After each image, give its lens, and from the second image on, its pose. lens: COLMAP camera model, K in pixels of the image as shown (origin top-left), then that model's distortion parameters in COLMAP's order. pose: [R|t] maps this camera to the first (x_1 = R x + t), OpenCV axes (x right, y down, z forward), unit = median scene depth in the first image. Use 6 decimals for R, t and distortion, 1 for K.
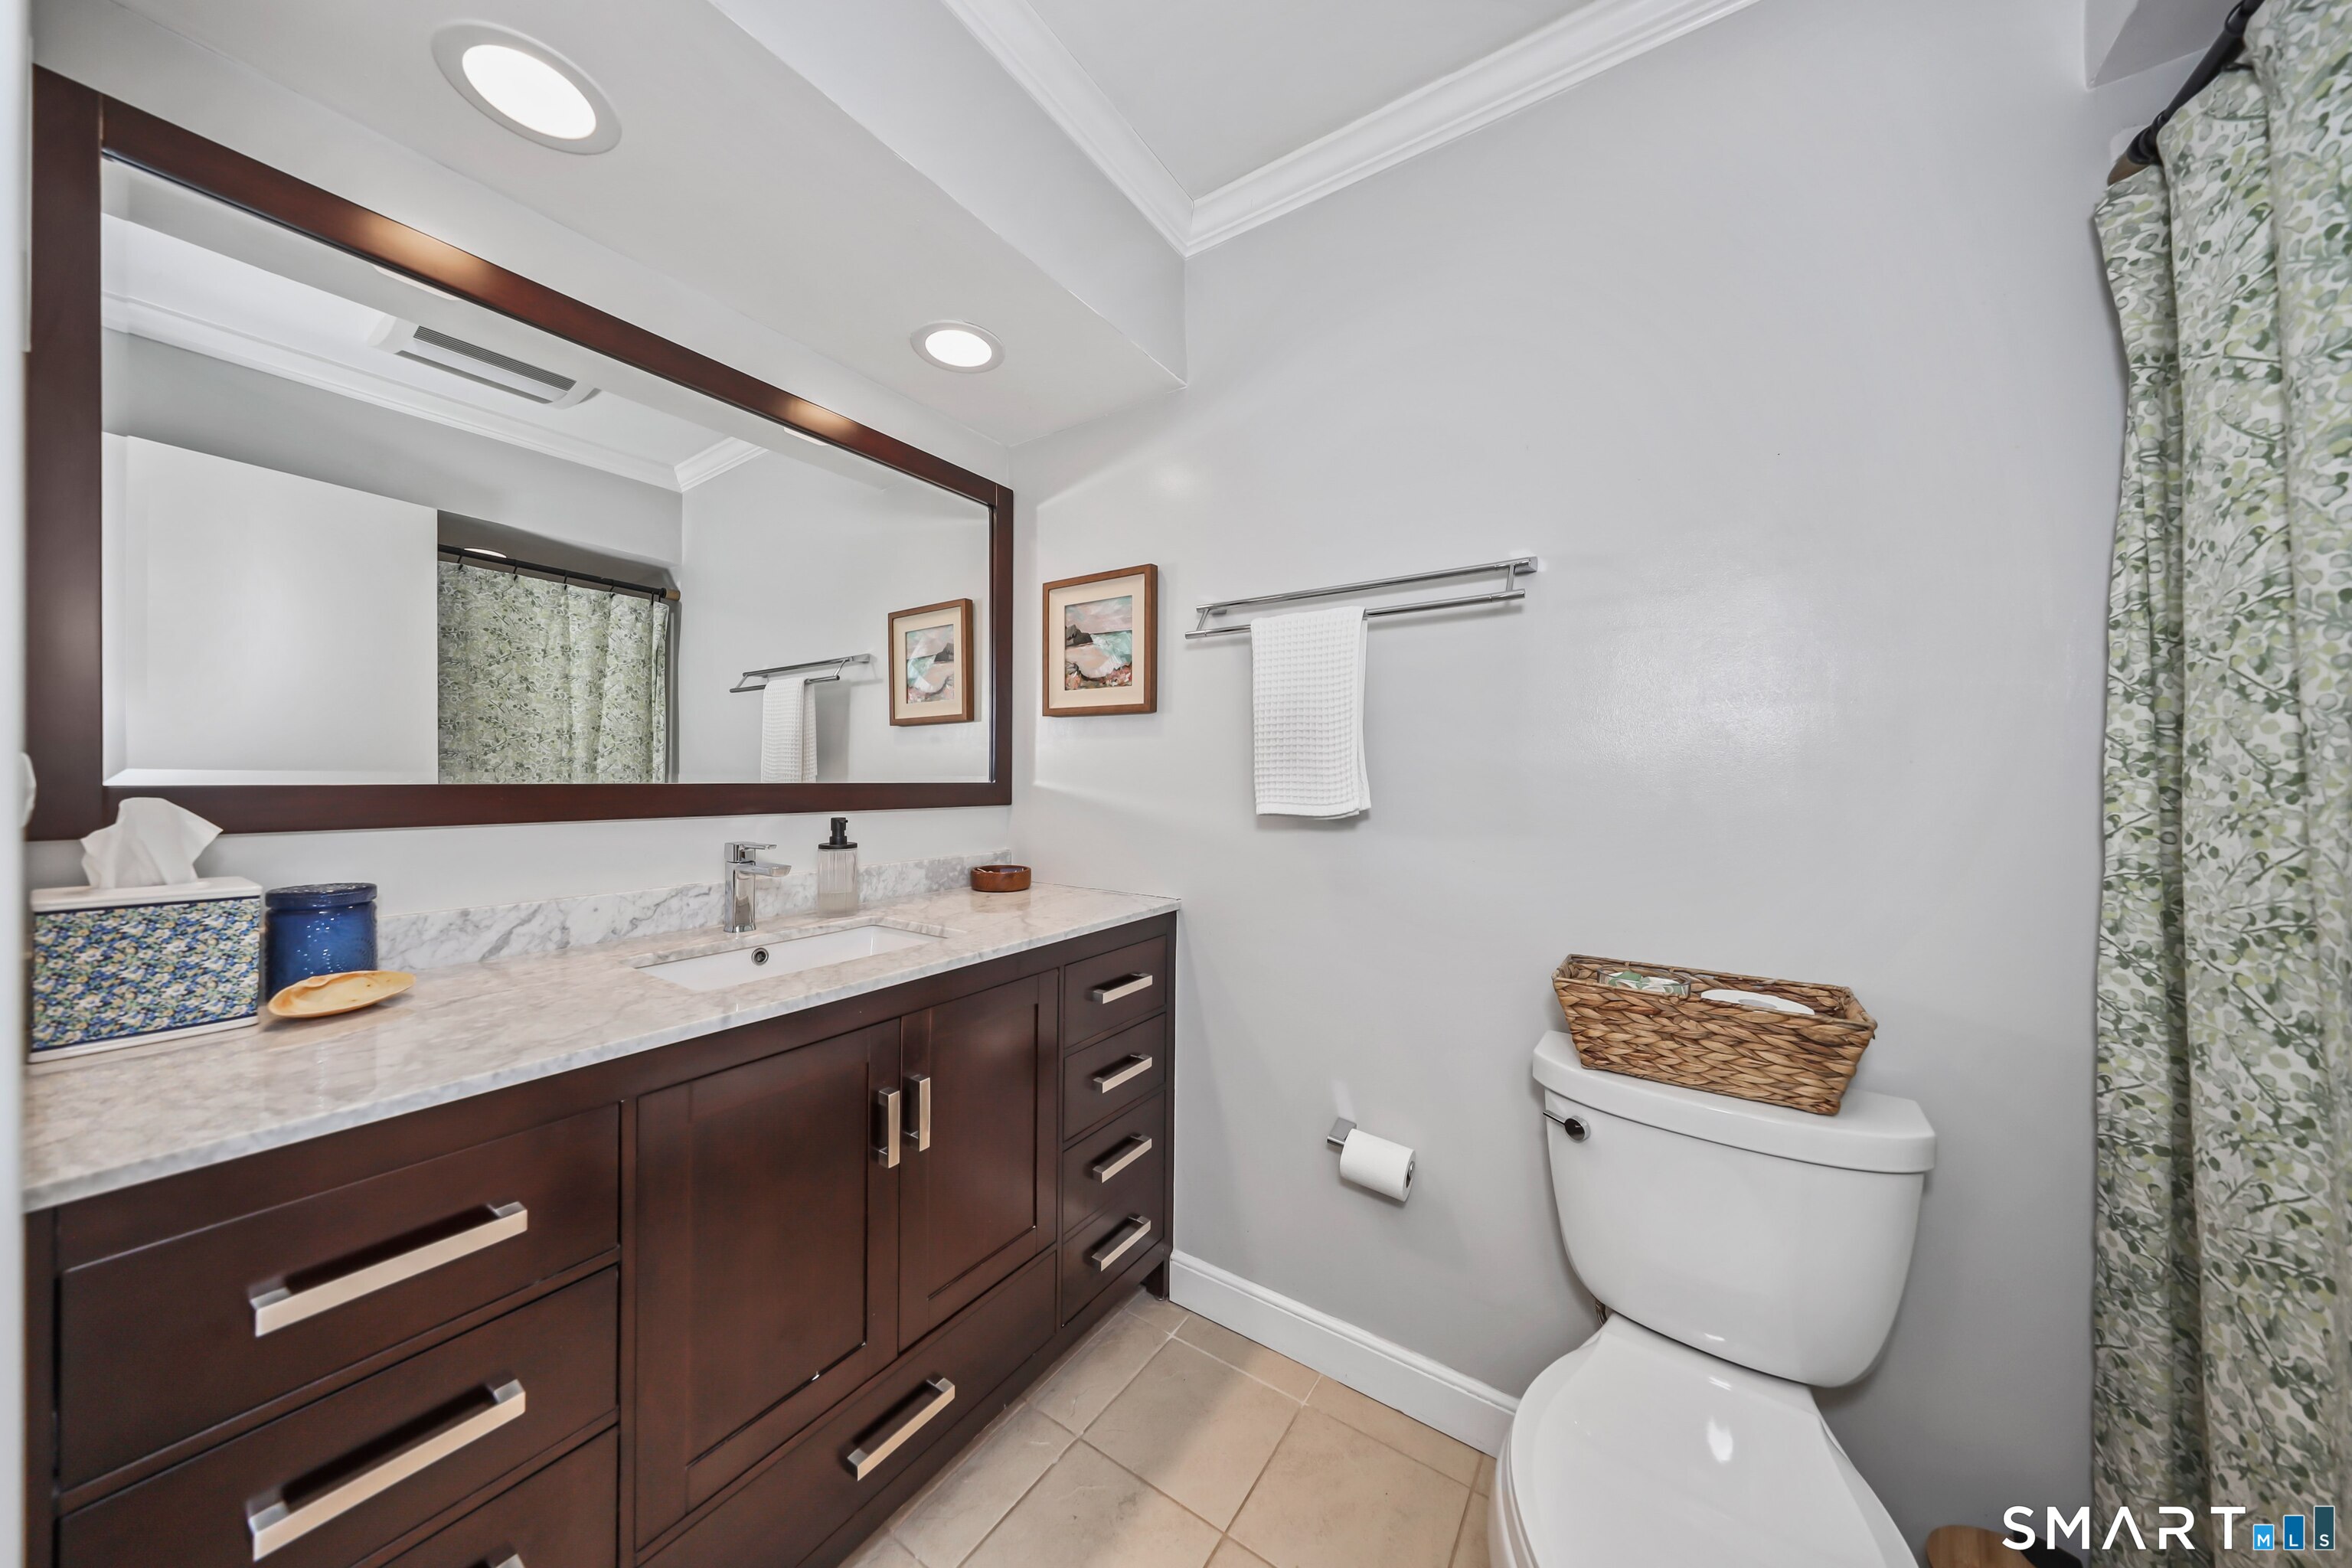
lens RADIAL K [[741.3, 0, 1168.3], [0, 741.3, 770.6], [0, 0, 1]] dist [0.000846, 0.000088]
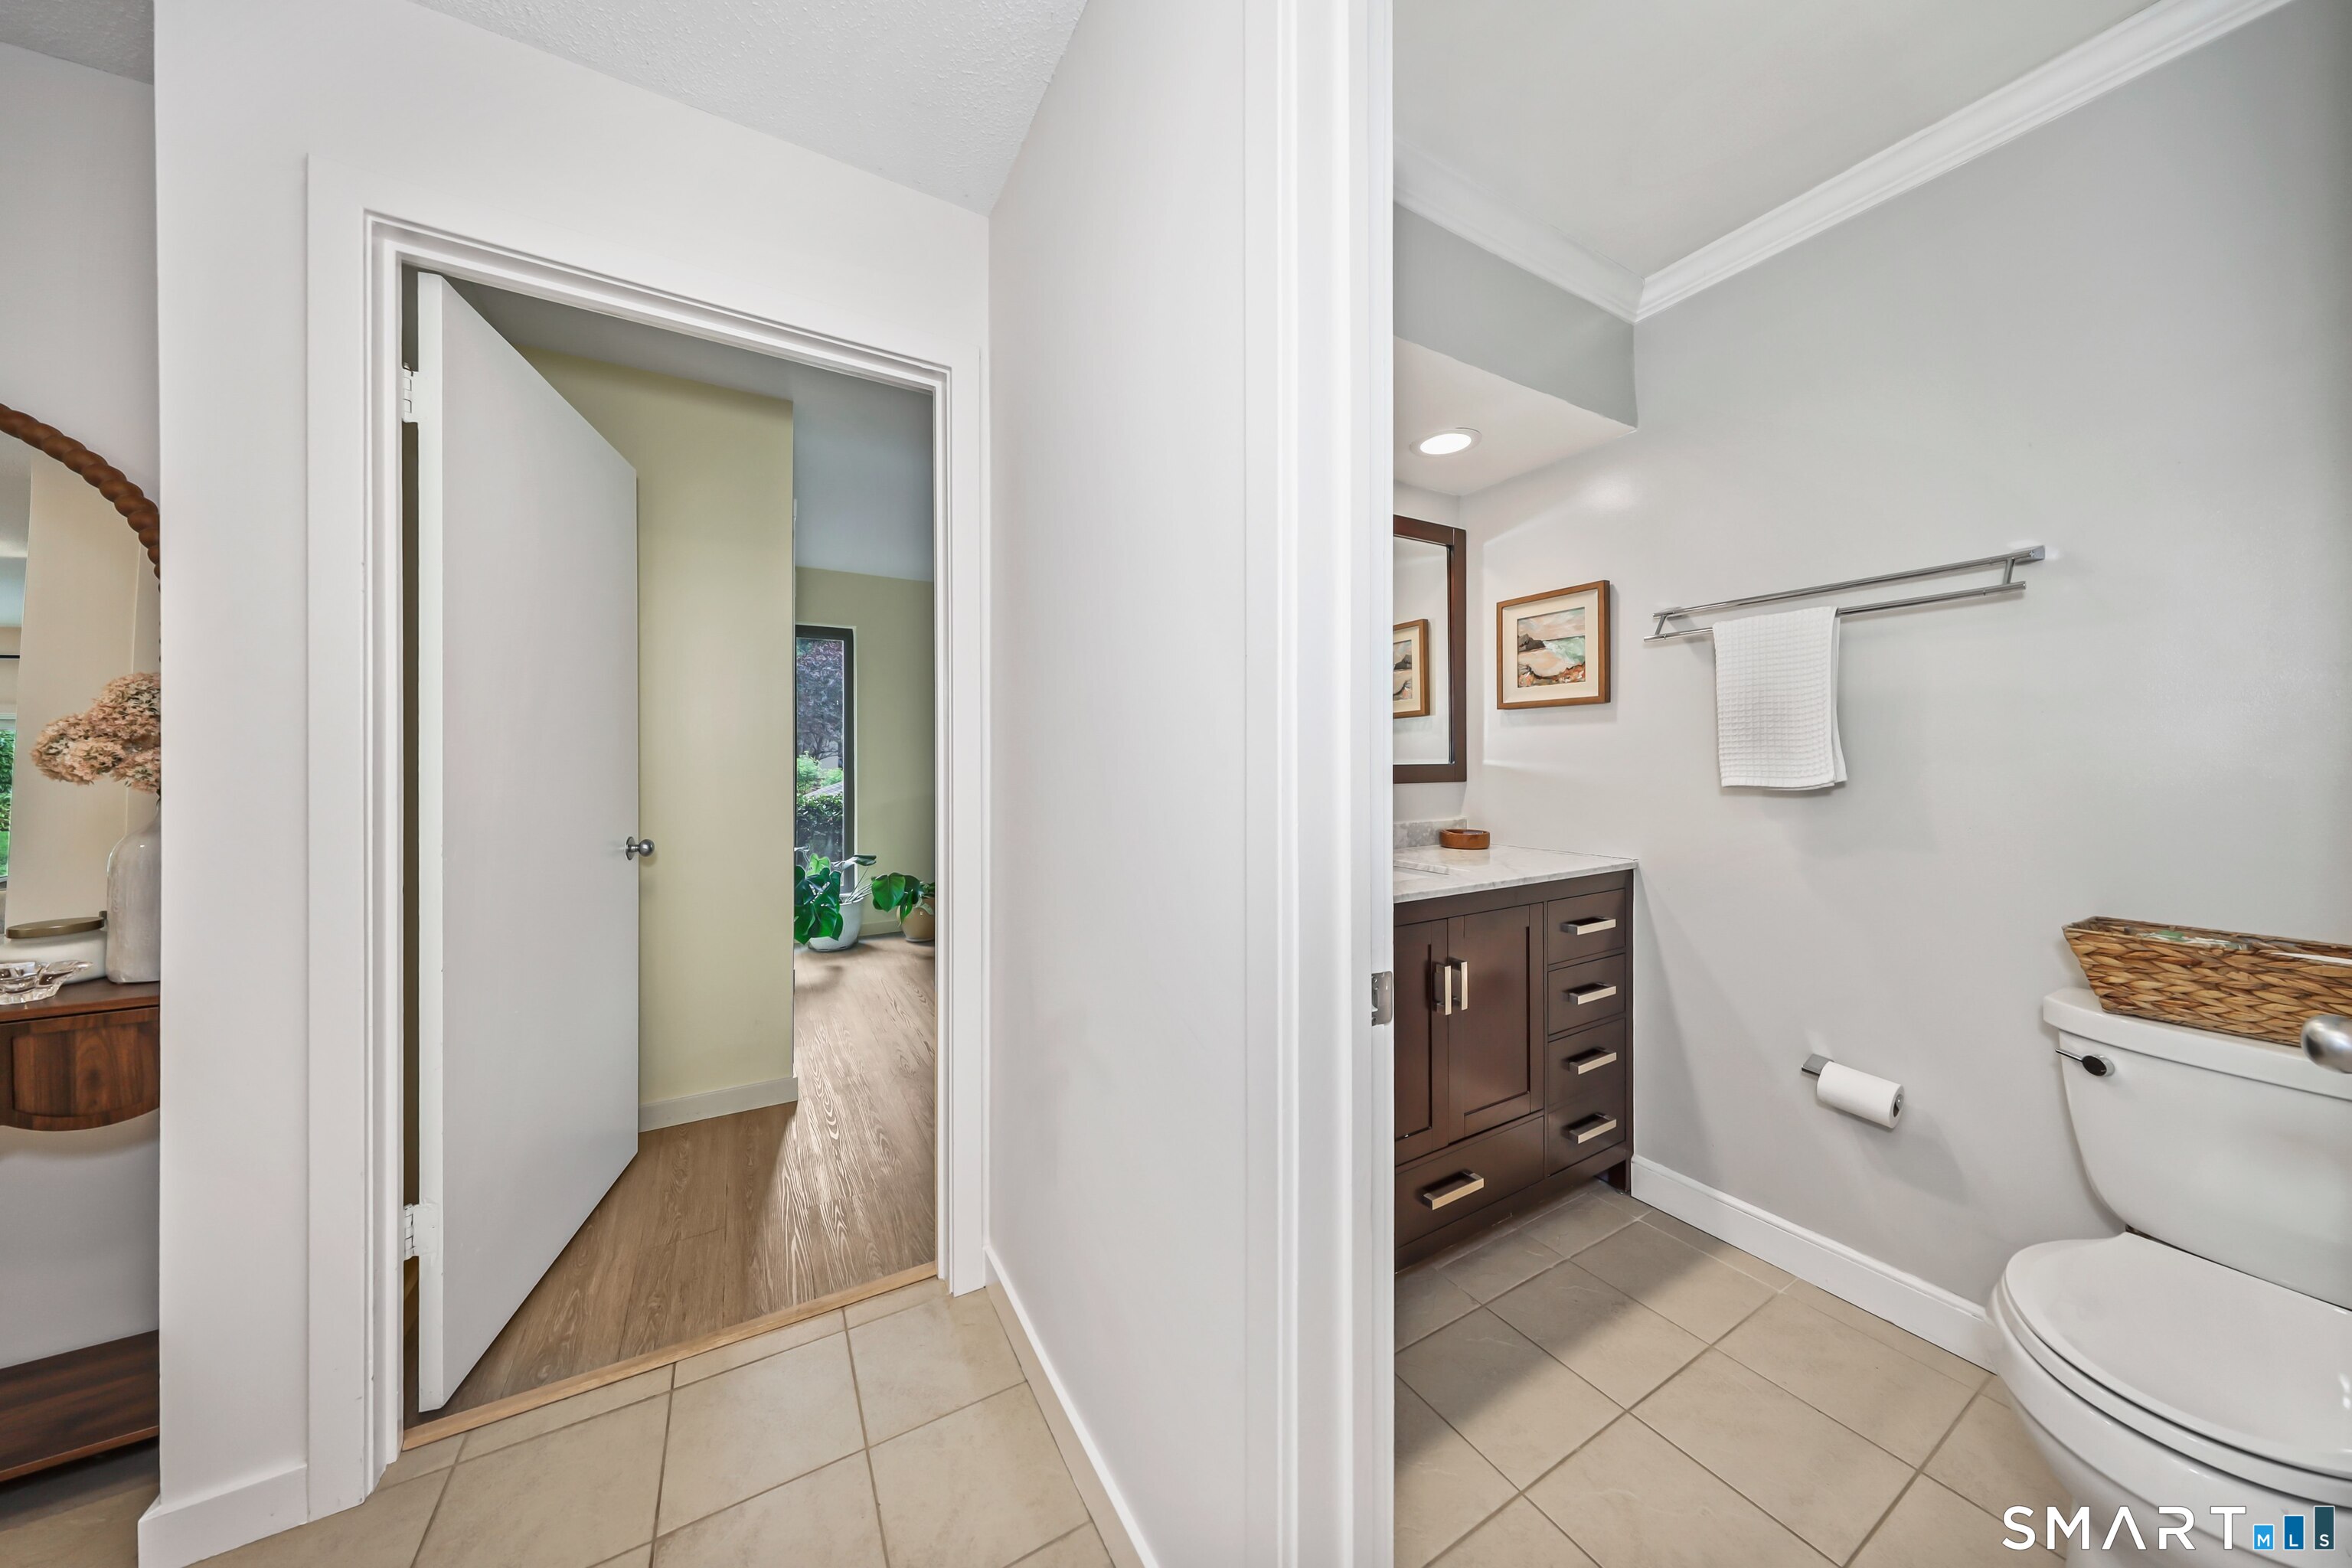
lens RADIAL K [[741.3, 0, 1168.3], [0, 741.3, 770.6], [0, 0, 1]] dist [0.000846, 0.000088]
pose [[0.893860, -0.025455, -0.447624, -0.124758], [0.041620, 0.998787, 0.026312, -0.030831], [0.446411, -0.042149, 0.893835, -0.408720]]
